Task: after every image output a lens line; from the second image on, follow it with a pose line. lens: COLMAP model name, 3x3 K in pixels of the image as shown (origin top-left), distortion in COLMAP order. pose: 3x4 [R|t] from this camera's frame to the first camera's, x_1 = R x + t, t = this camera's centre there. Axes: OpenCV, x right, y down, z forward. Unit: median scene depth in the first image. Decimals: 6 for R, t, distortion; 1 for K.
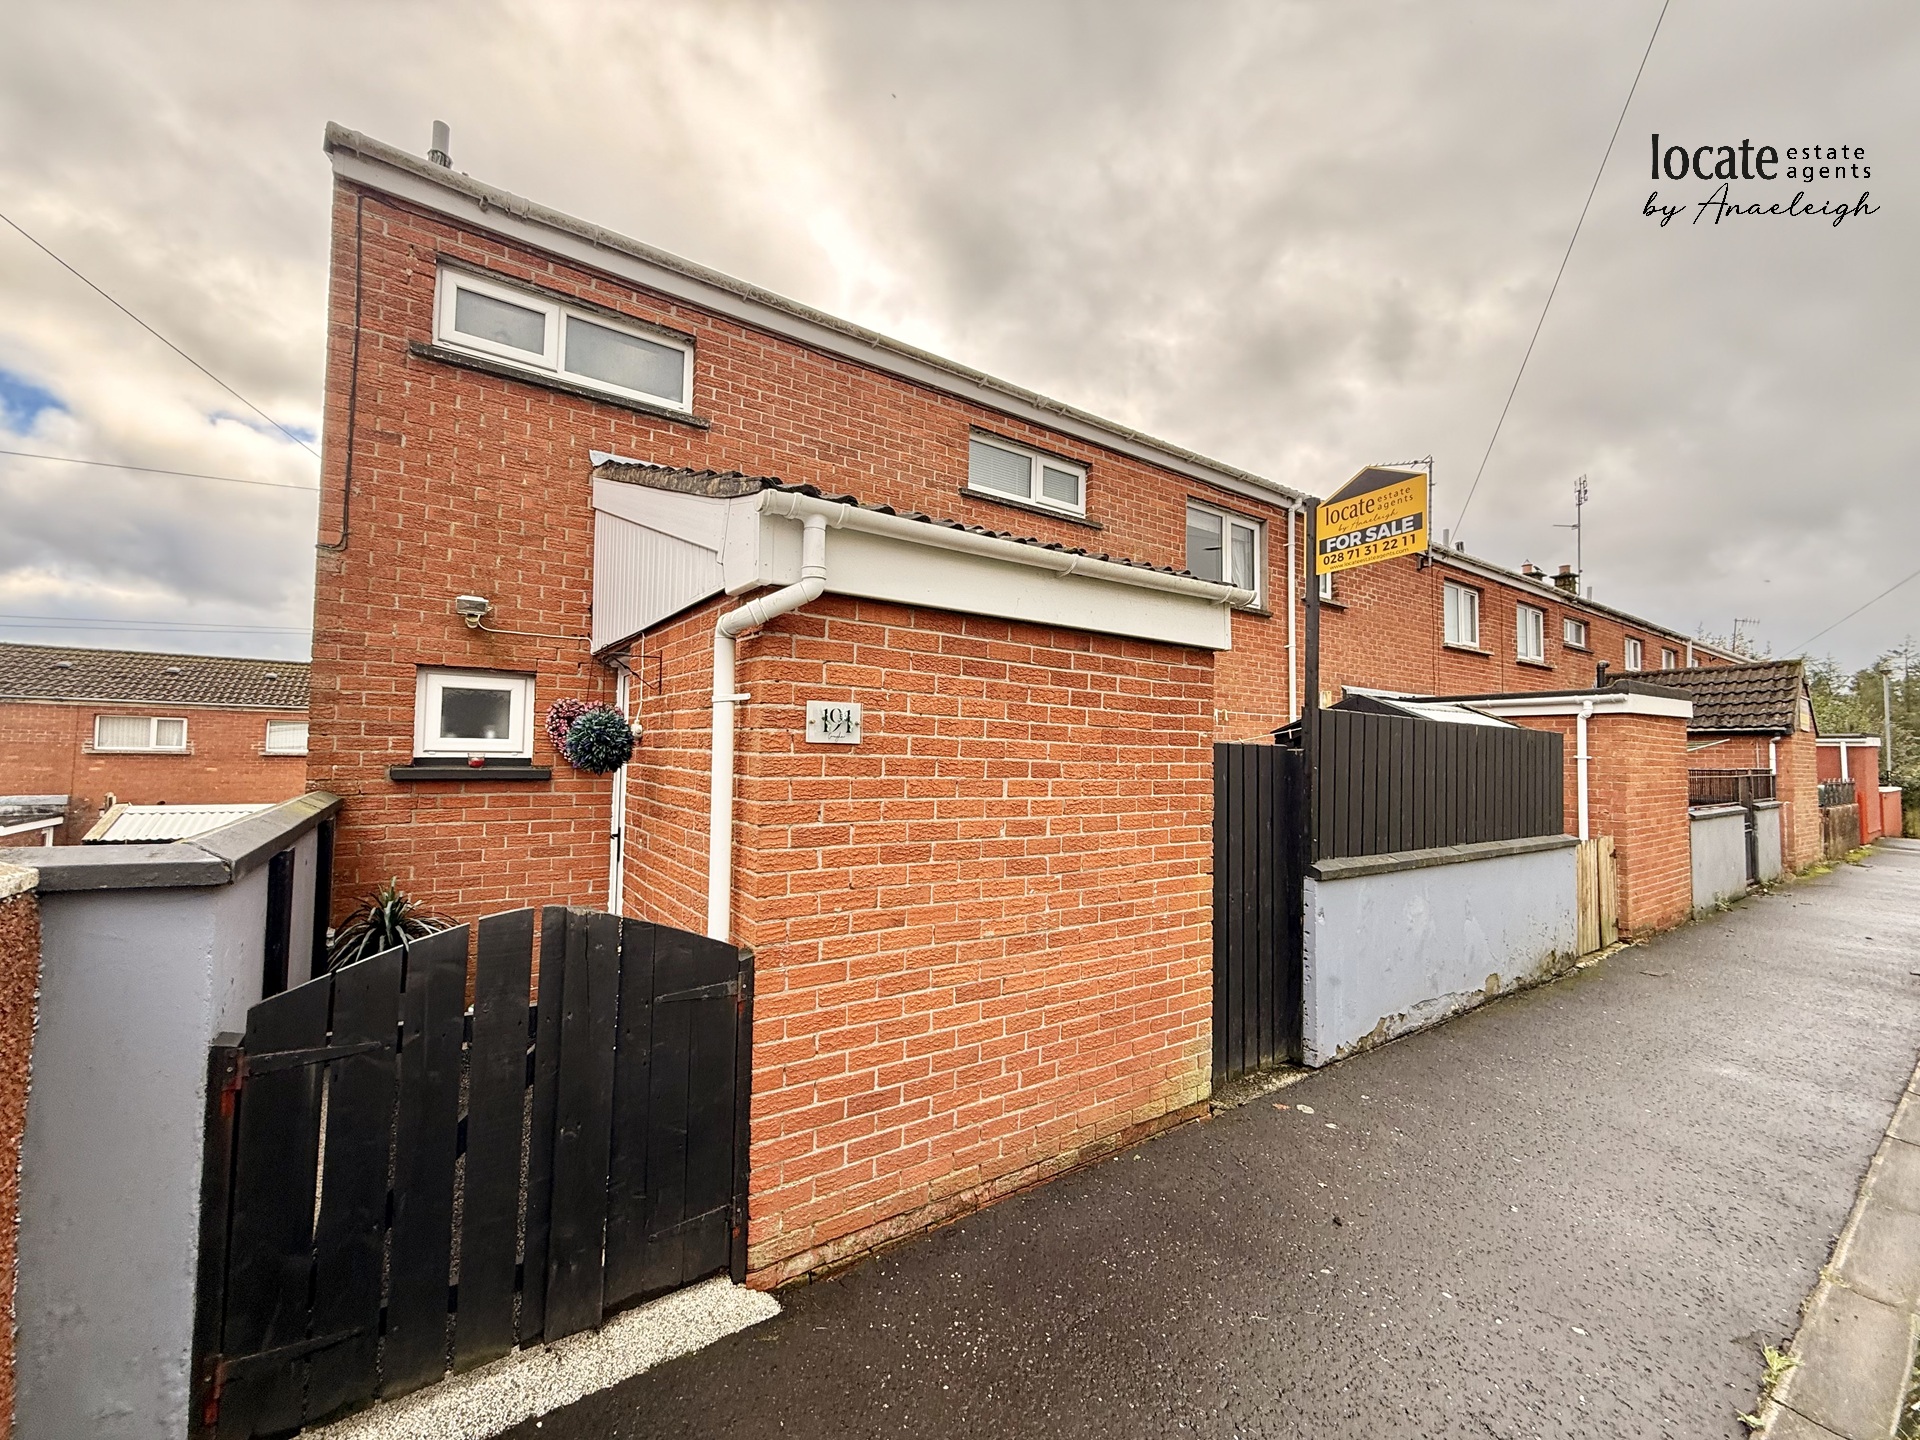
lens RADIAL K [[760.9, 0, 953.9], [0, 760.9, 720.6], [0, 0, 1]] dist [0.001316, -0.000337]
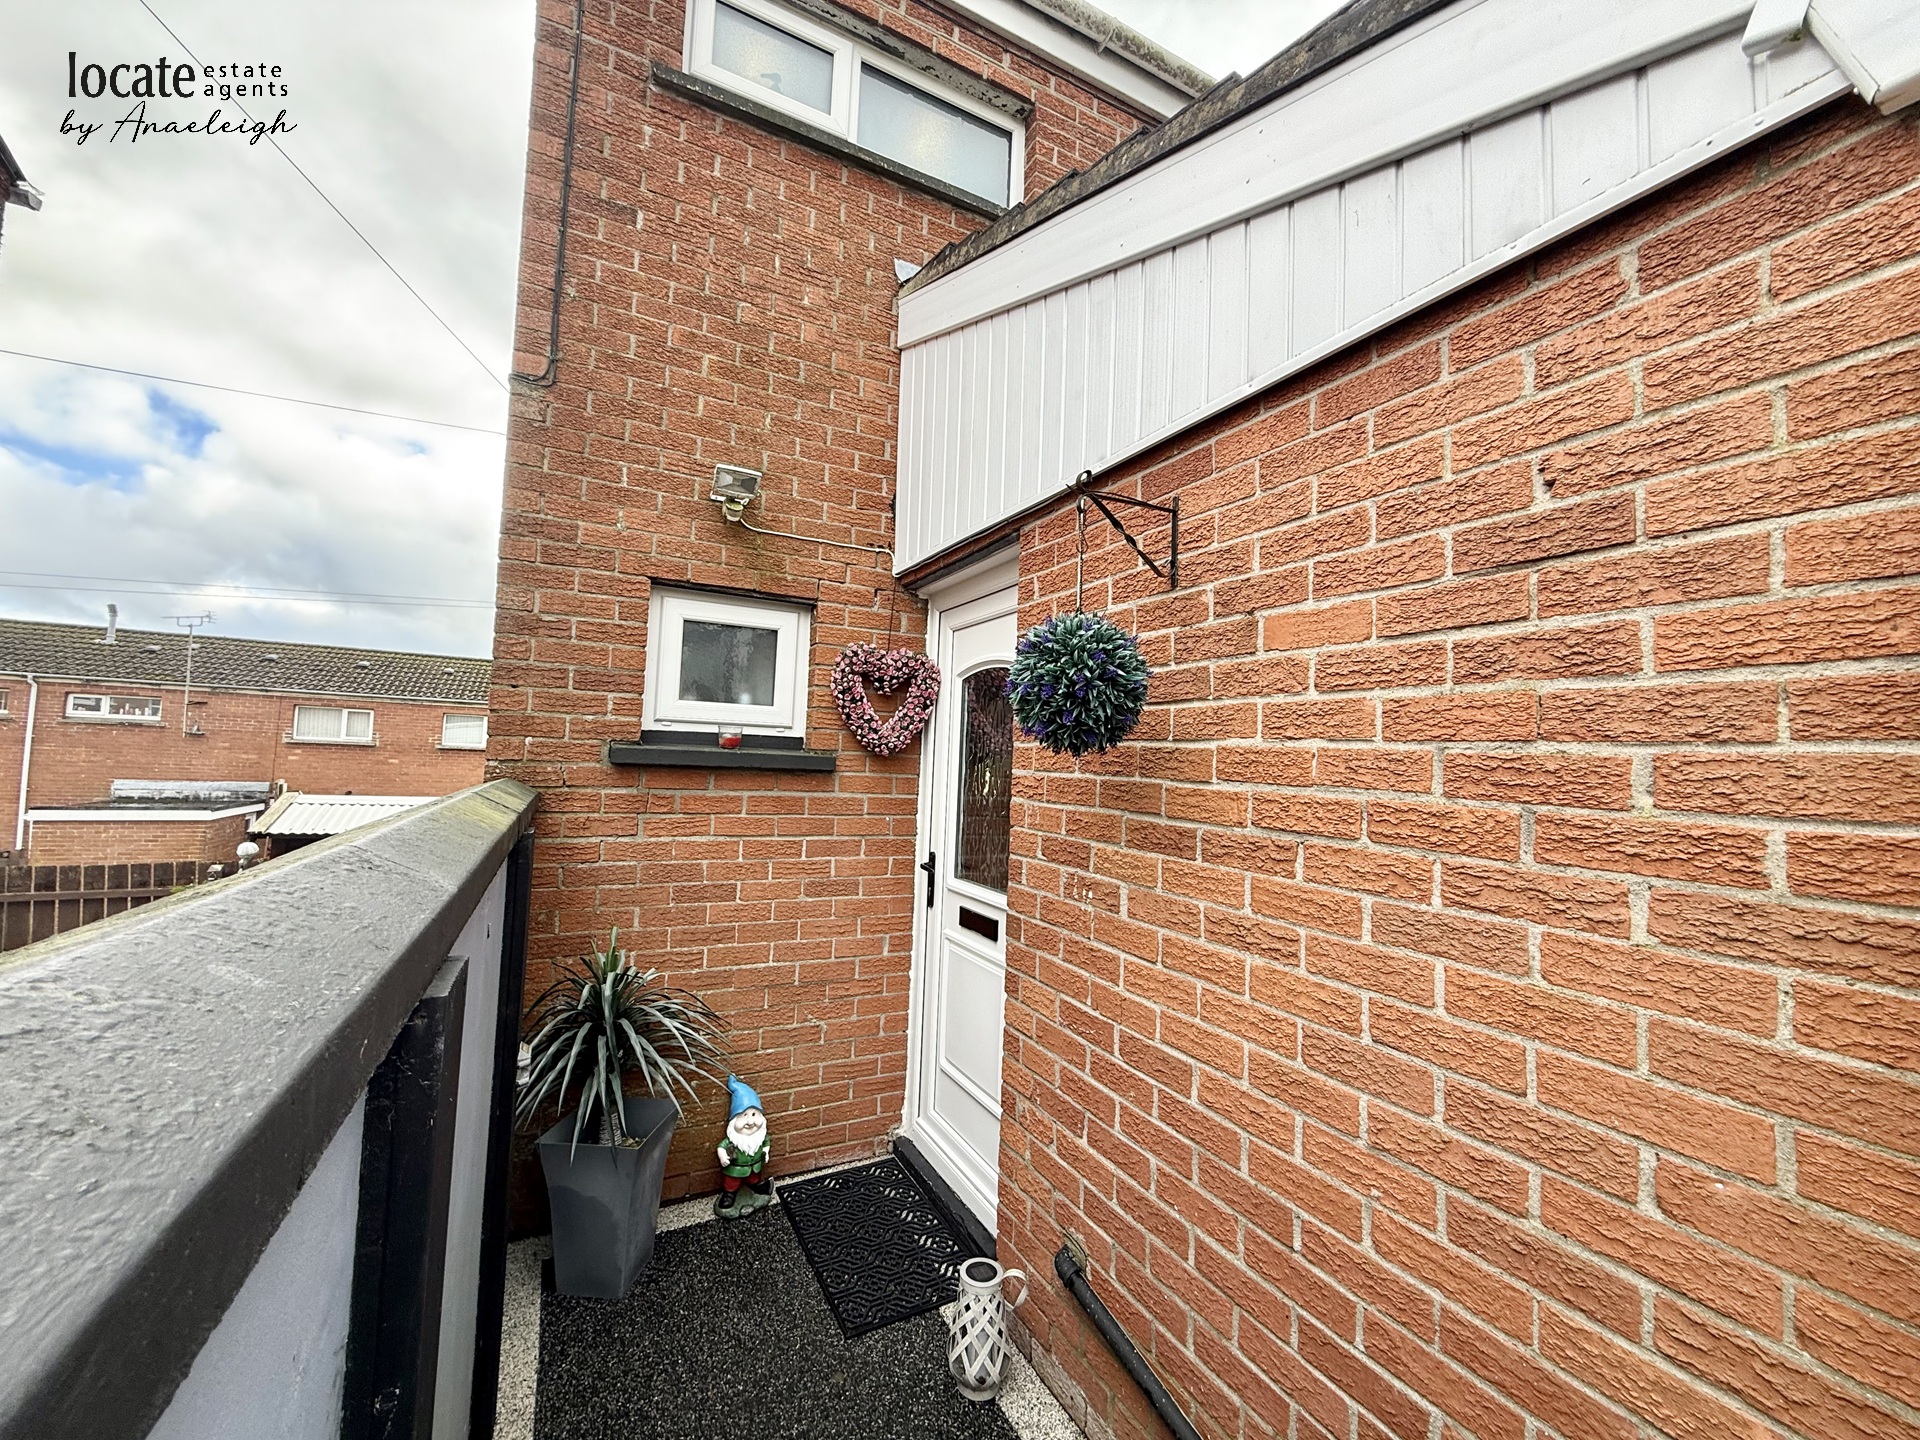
lens RADIAL K [[760.9, 0, 953.9], [0, 760.9, 720.6], [0, 0, 1]] dist [0.001316, -0.000337]
pose [[0.989368, 0.015371, -0.144619, -0.351930], [-0.017541, 0.999752, -0.013745, 0.043052], [0.144371, 0.016135, 0.989392, 0.404892]]
